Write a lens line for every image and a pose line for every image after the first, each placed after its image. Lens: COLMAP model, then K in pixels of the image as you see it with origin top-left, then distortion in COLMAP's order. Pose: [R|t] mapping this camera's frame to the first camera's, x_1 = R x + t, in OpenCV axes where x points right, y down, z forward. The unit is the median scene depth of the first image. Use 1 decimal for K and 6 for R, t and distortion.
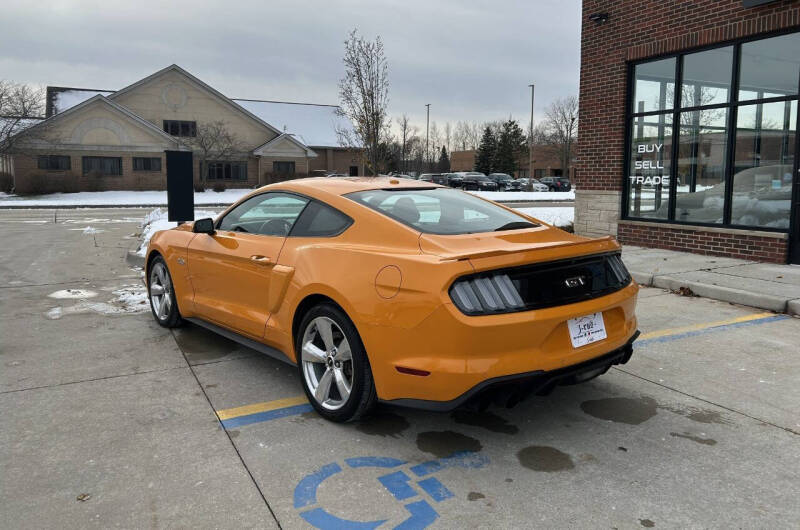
lens RADIAL K [[596.9, 0, 391.4], [0, 596.9, 276.4], [0, 0, 1]] dist [0.009917, -0.004905]
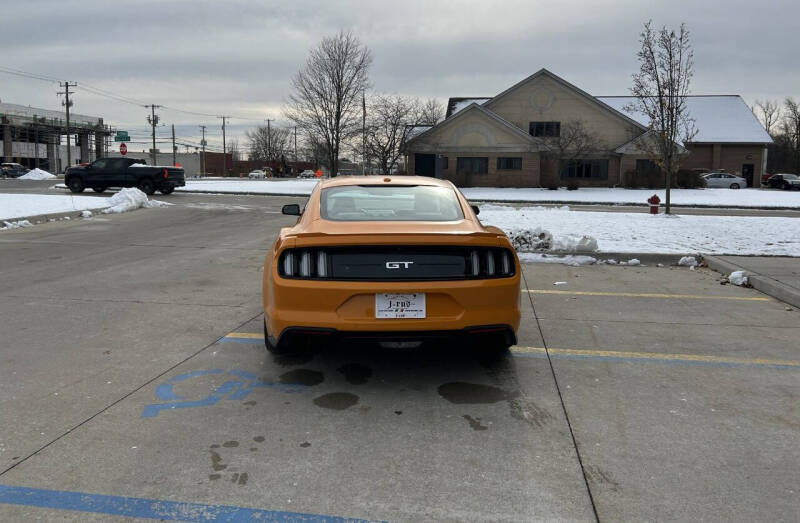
lens RADIAL K [[614.2, 0, 397.7], [0, 614.2, 262.2], [0, 0, 1]] dist [0.007909, -0.001151]
pose [[0.788499, 0.091350, -0.608214, 0.334865], [-0.106264, 0.994271, 0.011572, -0.003458], [0.605786, 0.055506, 0.793689, 0.012288]]
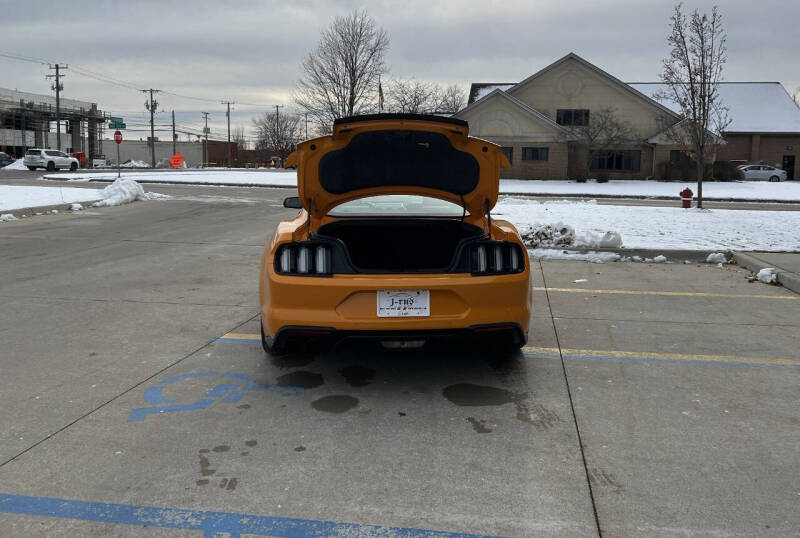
lens RADIAL K [[639.1, 0, 404.0], [0, 639.1, 263.7], [0, 0, 1]] dist [0.010389, -0.014120]
pose [[0.801136, 0.097690, -0.590455, 0.192085], [-0.106654, 0.994100, 0.019763, -0.001628], [0.588902, 0.047142, 0.806828, 0.008523]]
